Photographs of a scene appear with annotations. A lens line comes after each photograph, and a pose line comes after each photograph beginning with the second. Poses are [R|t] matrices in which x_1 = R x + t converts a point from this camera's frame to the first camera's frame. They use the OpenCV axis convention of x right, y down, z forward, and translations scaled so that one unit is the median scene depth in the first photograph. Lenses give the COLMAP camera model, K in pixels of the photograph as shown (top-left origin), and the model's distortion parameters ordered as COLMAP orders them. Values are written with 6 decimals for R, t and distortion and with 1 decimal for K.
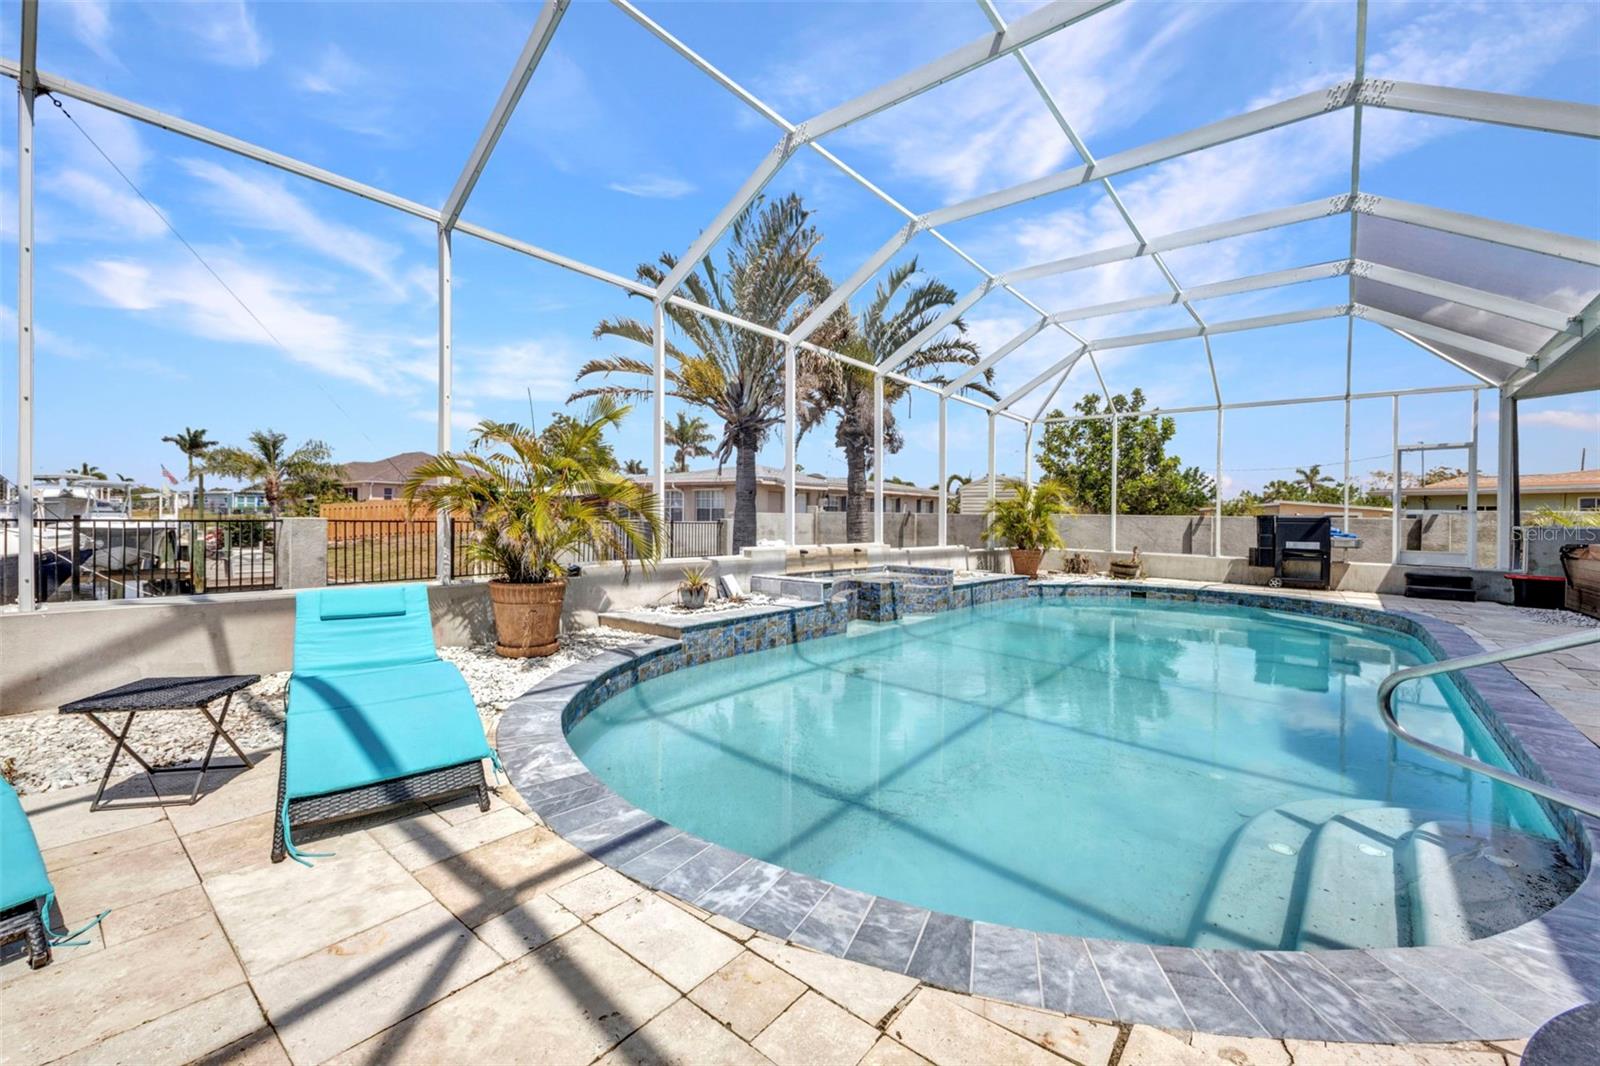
lens RADIAL K [[641.2, 0, 800.0], [0, 641.2, 533.0], [0, 0, 1]] dist [0.001082, 0.000298]
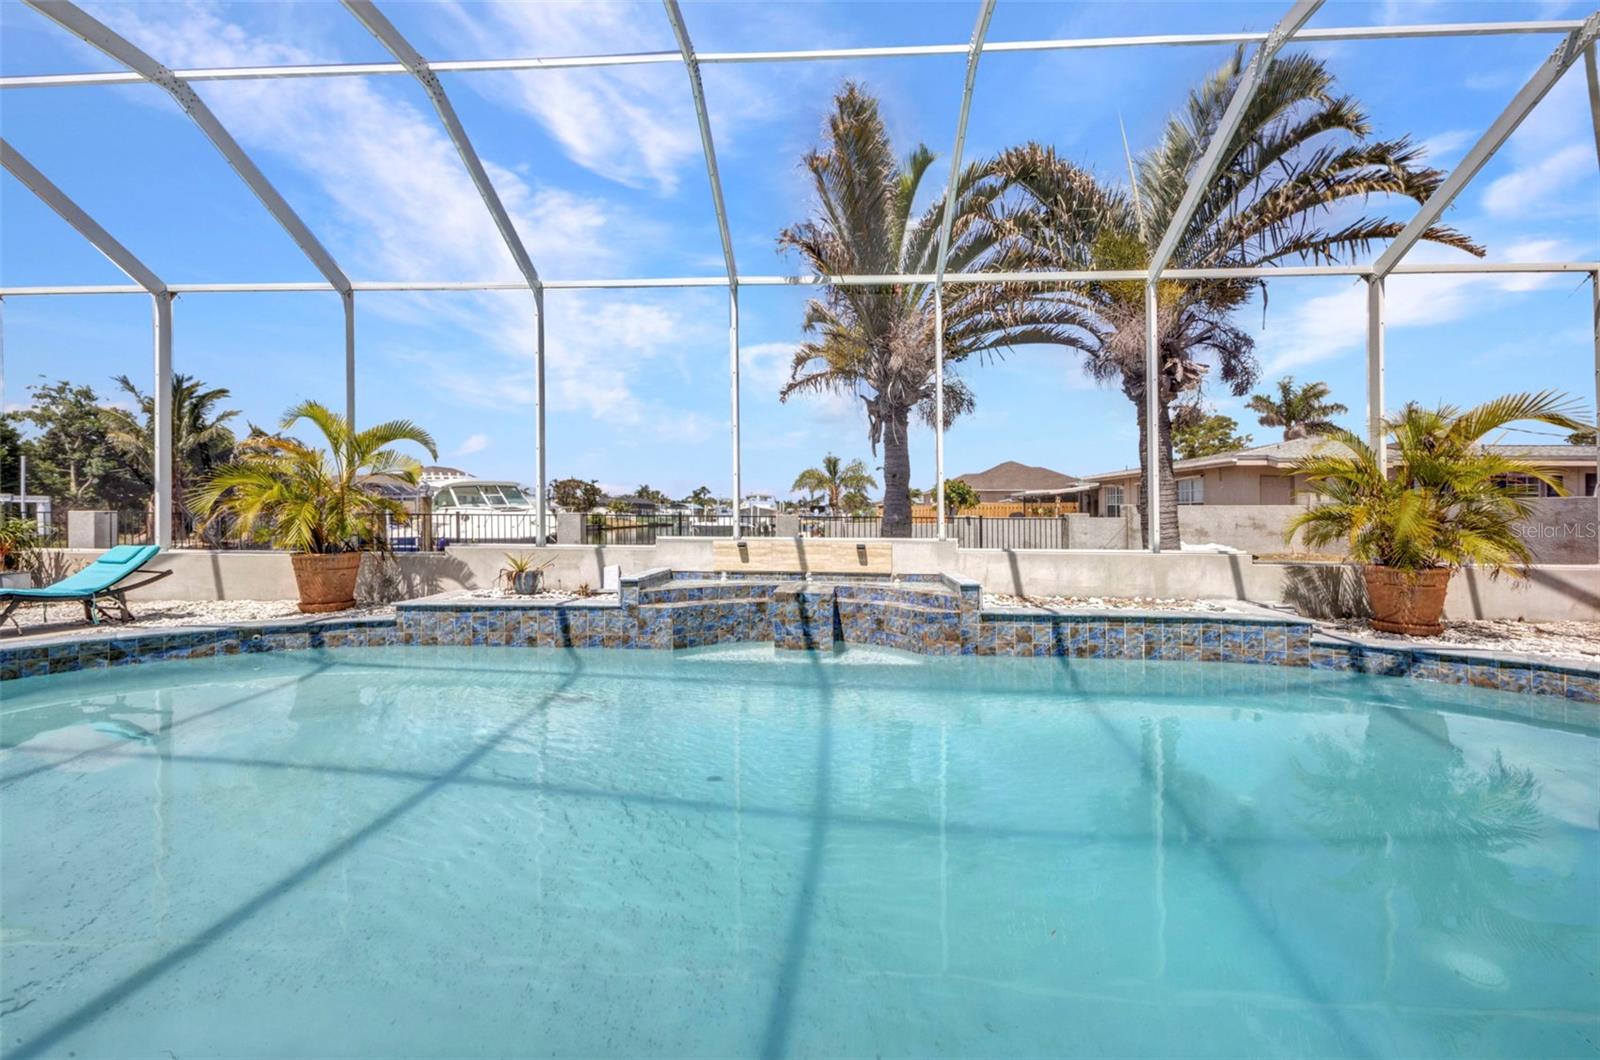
lens RADIAL K [[643.3, 0, 810.5], [0, 643.3, 515.3], [0, 0, 1]] dist [0.011254, -0.005670]
pose [[0.591720, -0.013997, -0.806022, 0.529835], [-0.014037, 0.999519, -0.027662, 0.011104], [0.806021, 0.027683, 0.591239, 0.463301]]
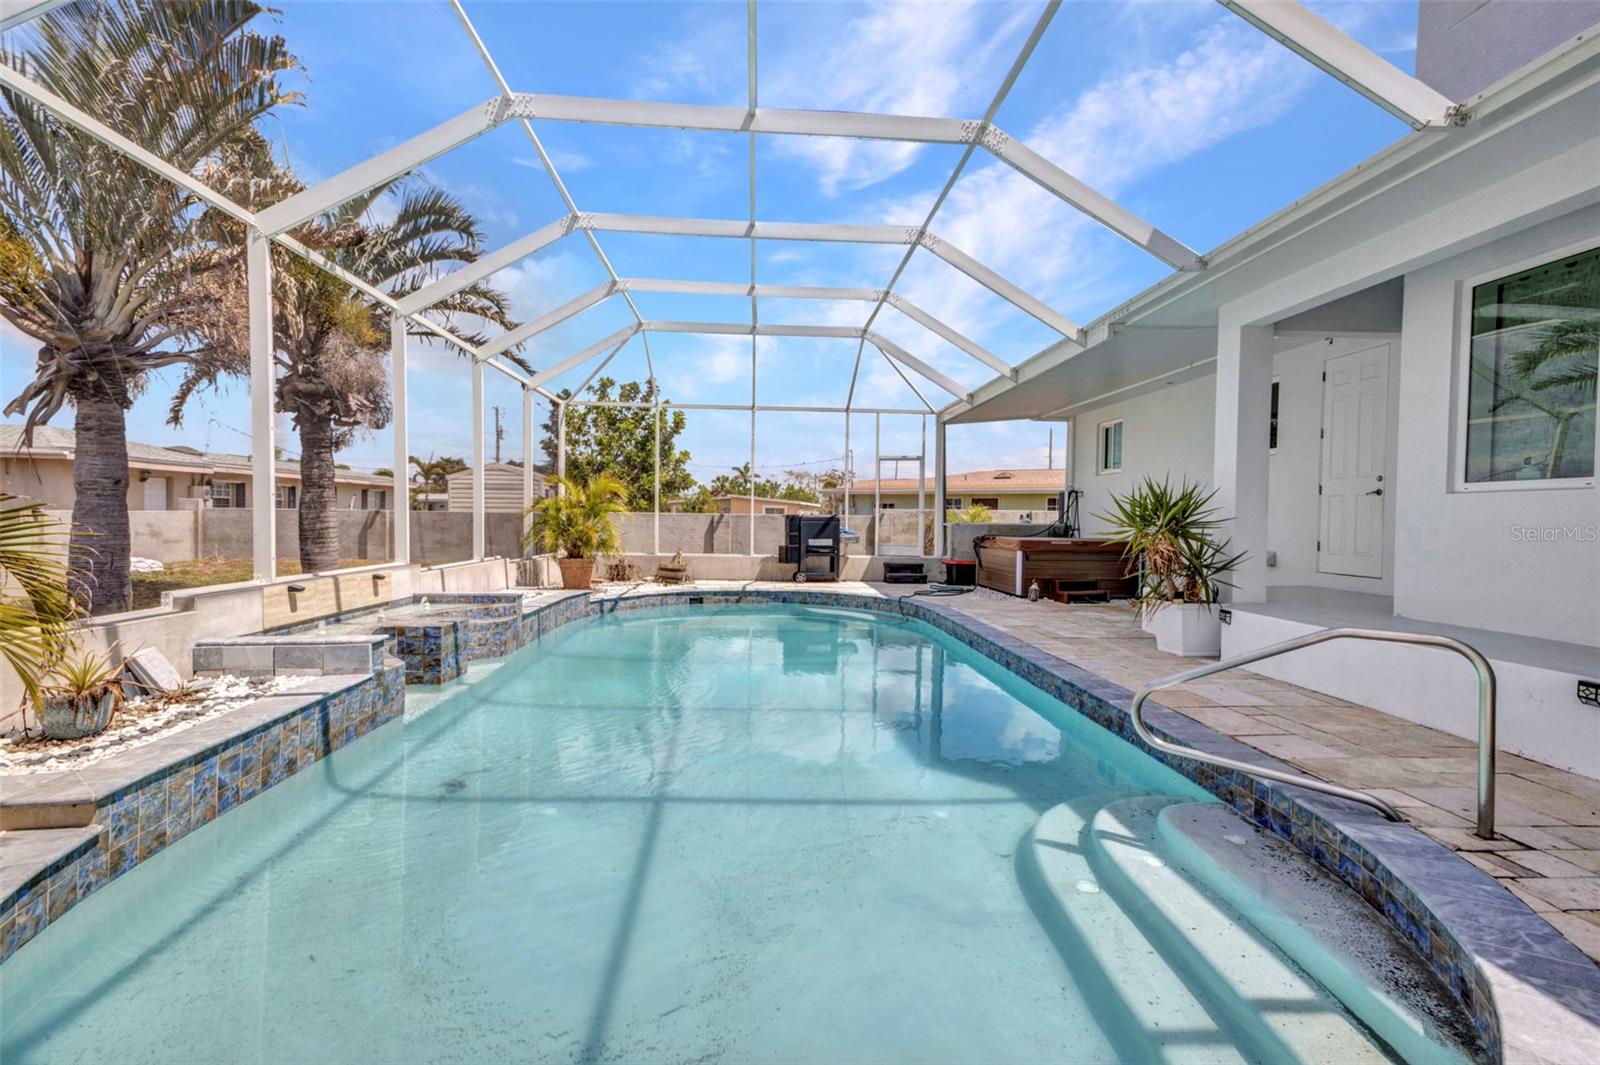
lens RADIAL K [[715.0, 0, 790.6], [0, 715.0, 515.5], [0, 0, 1]] dist [0.027527, 0.000386]
pose [[0.731715, -0.009271, 0.681547, -0.090644], [0.019665, 0.999778, -0.007513, -0.019273], [-0.681327, 0.018901, 0.731735, 0.142515]]
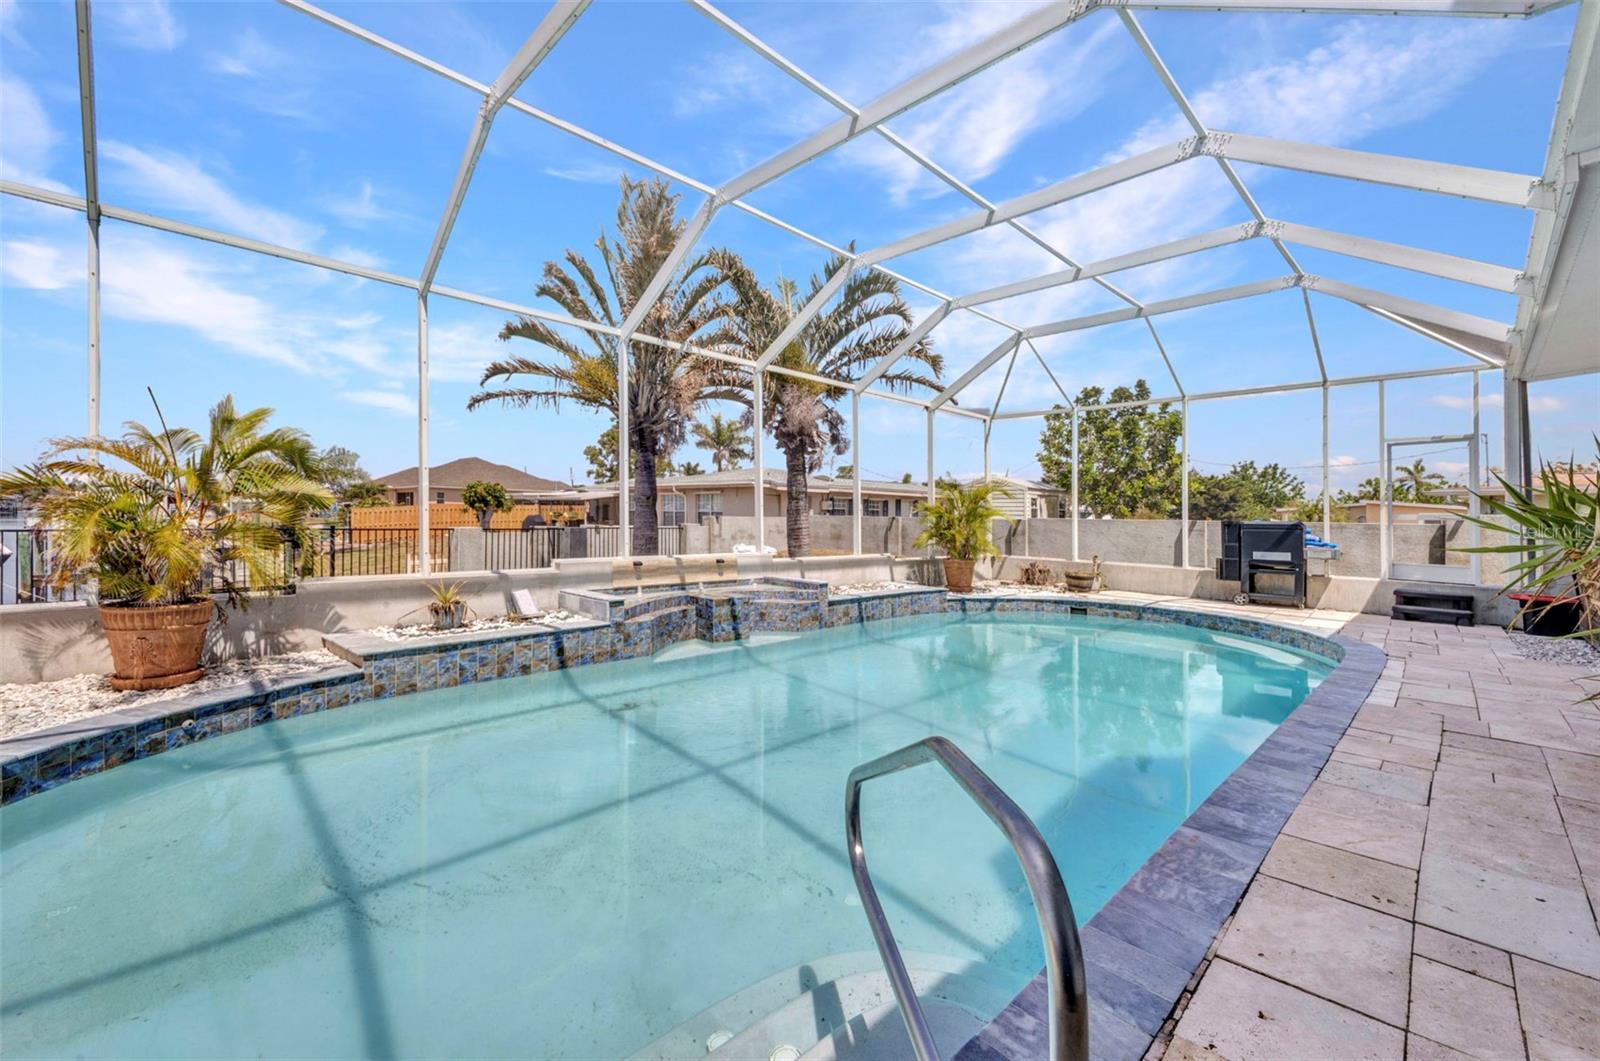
lens RADIAL K [[643.3, 0, 810.5], [0, 643.3, 515.8], [0, 0, 1]] dist [0.011254, -0.005670]
pose [[0.995609, -0.002234, -0.093586, 0.258413], [-0.000481, 0.999580, -0.028973, -0.009424], [0.093612, 0.028890, 0.995190, 0.083007]]
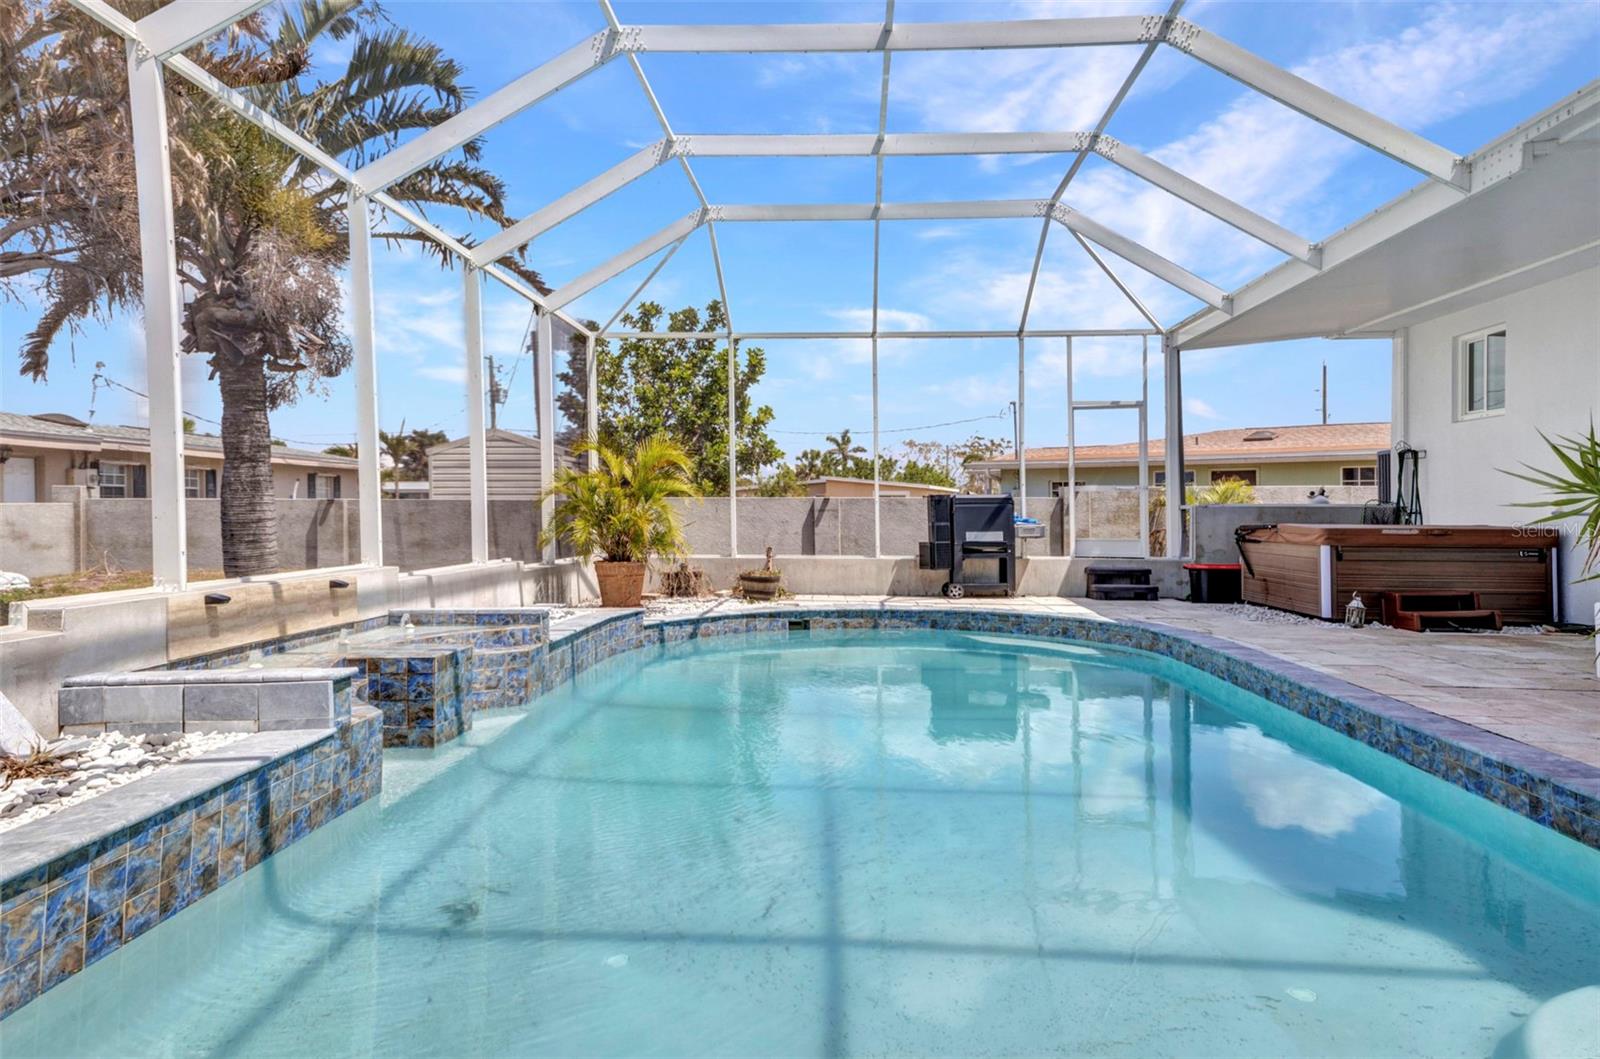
lens RADIAL K [[1047.0, 0, 800.7], [0, 1047.0, 511.5], [0, 0, 1]] dist [0.089372, 0.040975]
pose [[0.797943, -0.020299, 0.602391, -0.081362], [0.031045, 0.999490, -0.007442, -0.005946], [-0.601933, 0.024640, 0.798166, 0.201191]]
